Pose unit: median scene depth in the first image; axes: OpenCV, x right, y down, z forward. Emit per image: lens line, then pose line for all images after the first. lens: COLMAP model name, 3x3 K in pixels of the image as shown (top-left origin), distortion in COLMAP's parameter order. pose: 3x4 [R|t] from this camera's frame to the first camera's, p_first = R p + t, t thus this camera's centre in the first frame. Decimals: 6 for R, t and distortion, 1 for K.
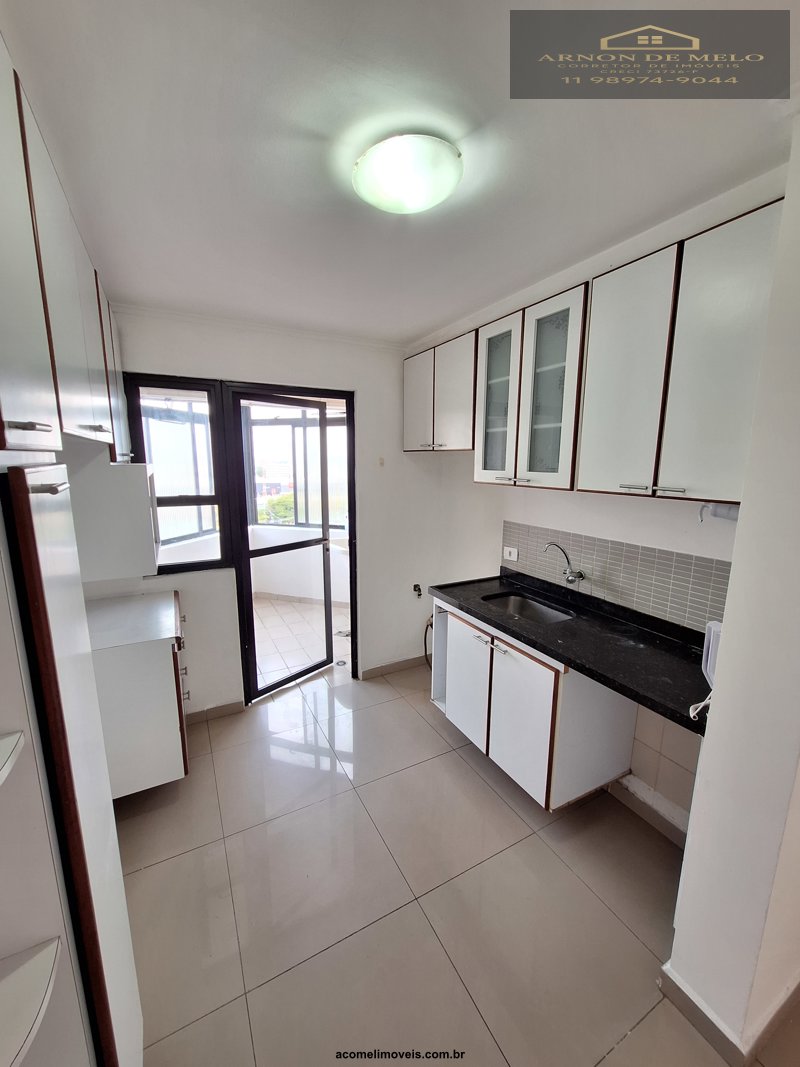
lens RADIAL K [[420.9, 0, 400.0], [0, 420.9, 533.5], [0, 0, 1]] dist [-0.010659, 0.003078]
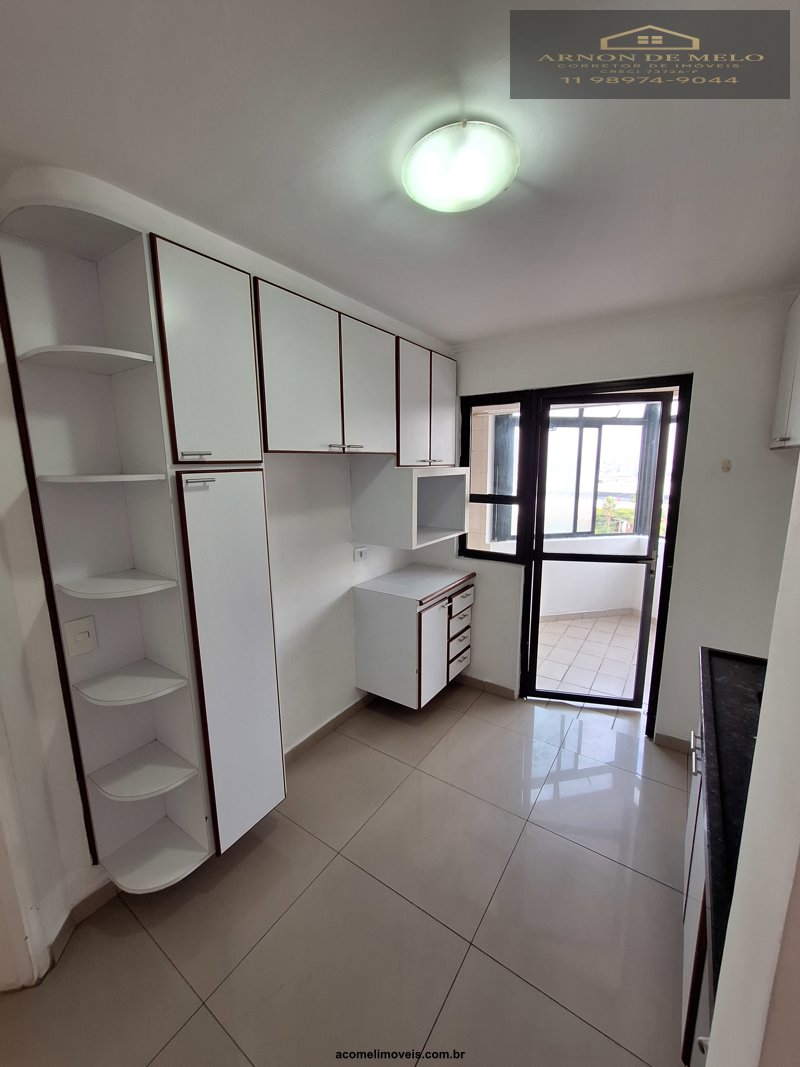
lens RADIAL K [[420.9, 0, 400.0], [0, 420.9, 533.5], [0, 0, 1]] dist [-0.010659, 0.003078]
pose [[0.468762, 0.137464, -0.872563, 0.347487], [-0.144060, 0.986489, 0.078019, -0.033040], [0.871498, 0.089129, 0.482232, 0.192187]]
